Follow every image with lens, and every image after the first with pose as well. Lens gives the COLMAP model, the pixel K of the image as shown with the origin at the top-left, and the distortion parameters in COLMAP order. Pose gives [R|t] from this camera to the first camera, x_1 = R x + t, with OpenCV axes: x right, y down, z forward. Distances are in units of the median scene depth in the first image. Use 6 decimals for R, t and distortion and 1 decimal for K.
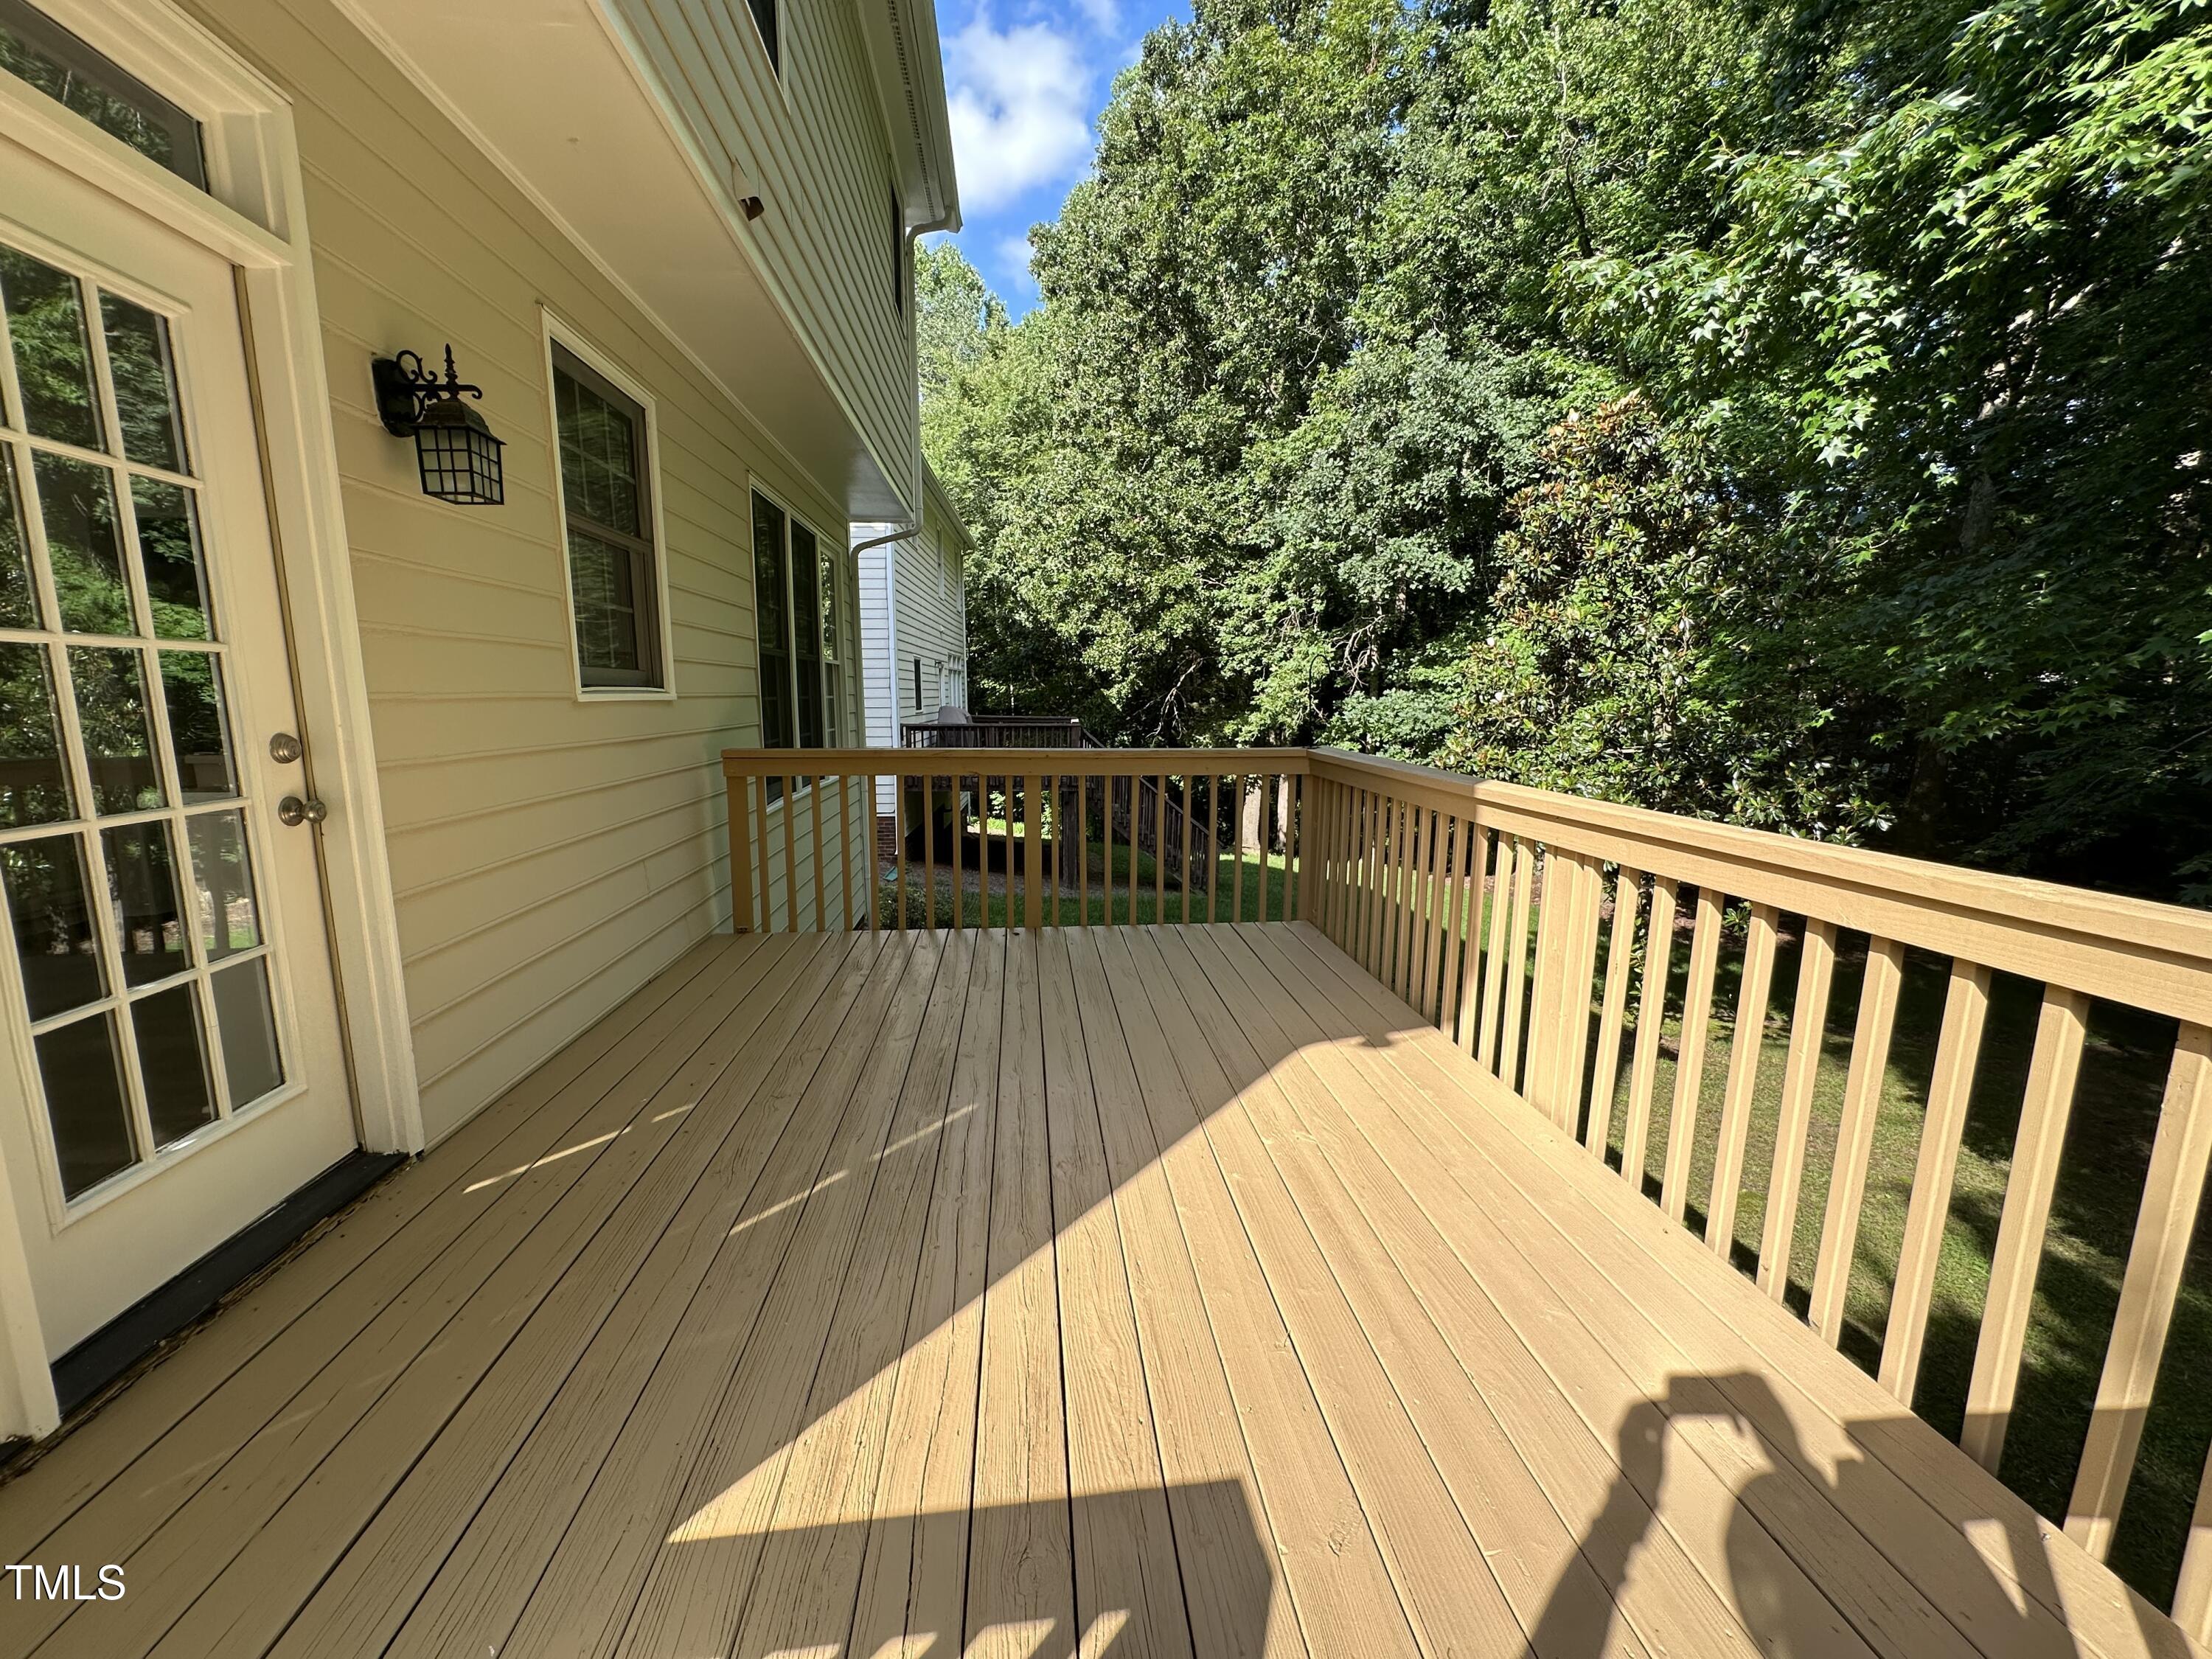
lens RADIAL K [[883.4, 0, 1096.7], [0, 883.4, 829.1], [0, 0, 1]] dist [-0.003874, -0.000686]
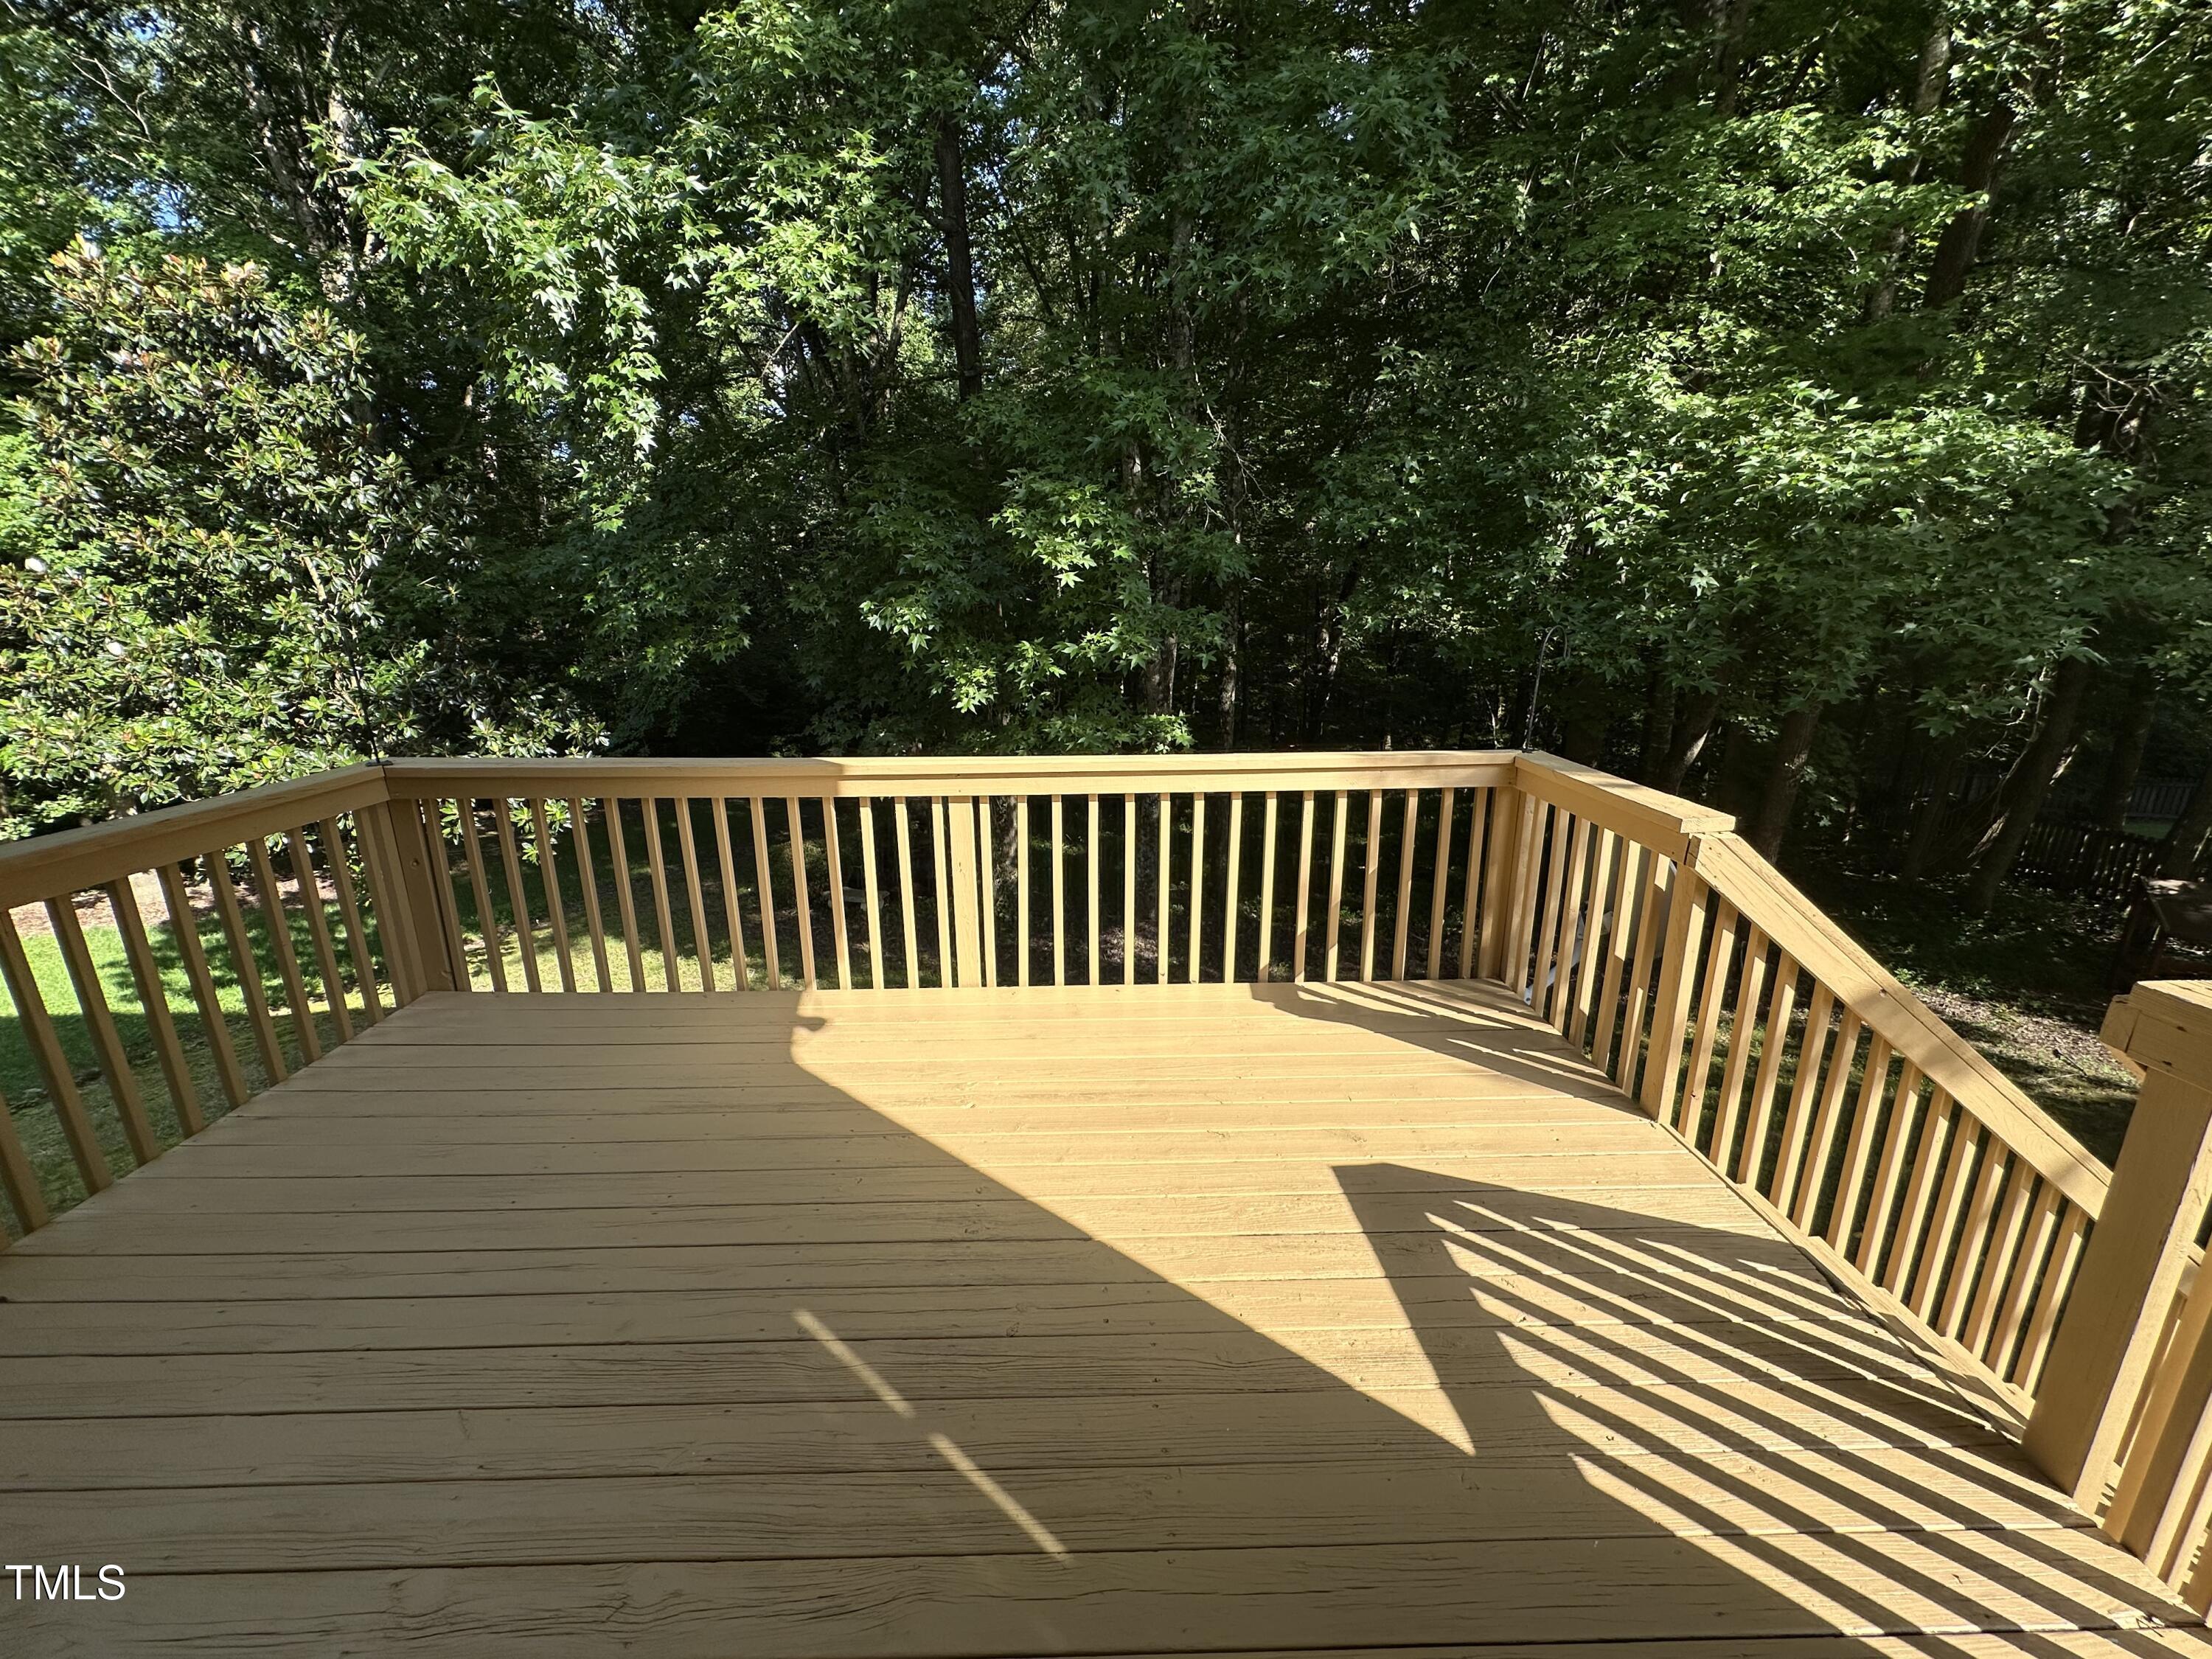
lens RADIAL K [[883.4, 0, 1097.0], [0, 883.4, 840.9], [0, 0, 1]] dist [-0.003874, -0.000686]
pose [[0.061617, -0.267382, 0.961619, -0.473325], [0.152218, 0.954696, 0.255704, -0.142630], [-0.986424, 0.130620, 0.099526, 0.399814]]
